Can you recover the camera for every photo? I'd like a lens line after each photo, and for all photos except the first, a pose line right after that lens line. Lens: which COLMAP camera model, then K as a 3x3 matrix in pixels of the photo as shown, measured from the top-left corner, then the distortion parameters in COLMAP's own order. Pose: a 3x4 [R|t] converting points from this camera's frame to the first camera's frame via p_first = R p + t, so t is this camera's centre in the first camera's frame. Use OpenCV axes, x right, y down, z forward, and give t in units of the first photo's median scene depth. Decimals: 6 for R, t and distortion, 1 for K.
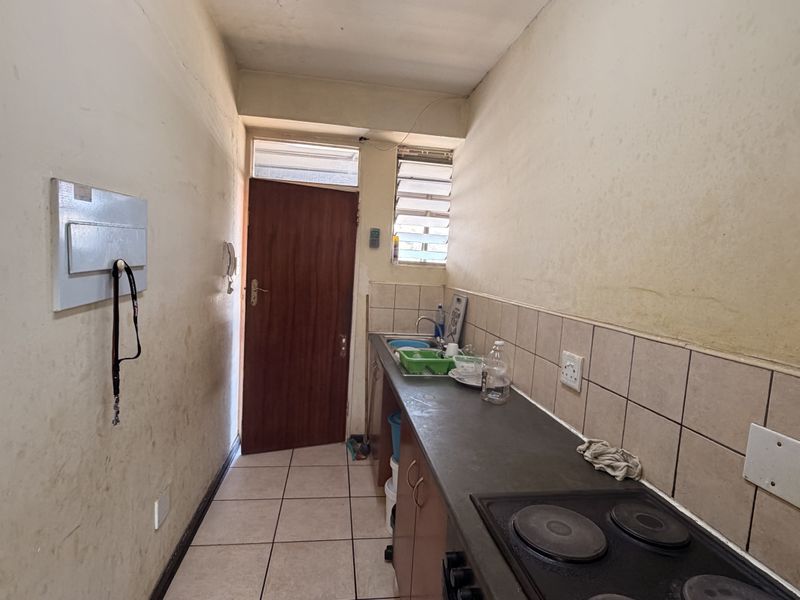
lens RADIAL K [[423.3, 0, 398.0], [0, 423.3, 301.5], [0, 0, 1]] dist [-0.000078, 0.000083]
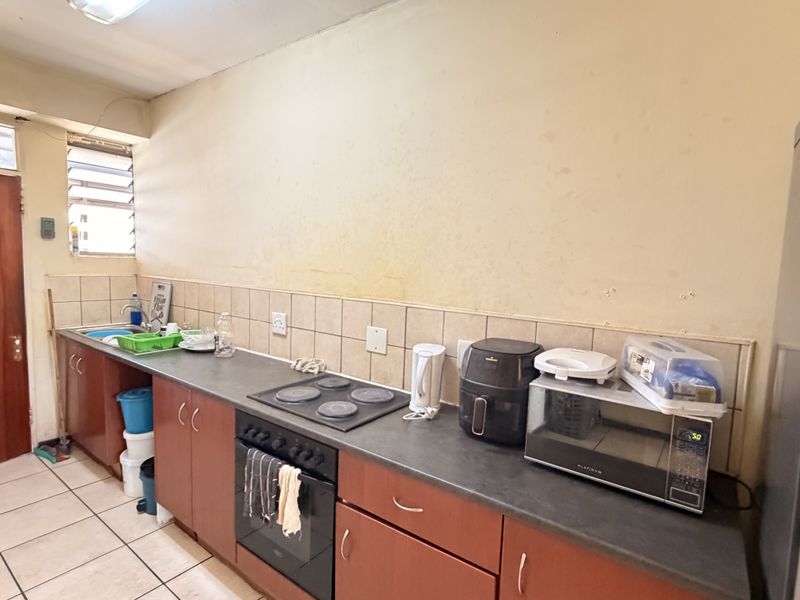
lens RADIAL K [[423.3, 0, 398.0], [0, 423.3, 301.5], [0, 0, 1]] dist [-0.000078, 0.000083]
pose [[0.706928, -0.100610, 0.700093, -0.199842], [0.070813, 0.994925, 0.071476, -0.000700], [-0.703732, -0.000953, 0.710465, -0.233142]]
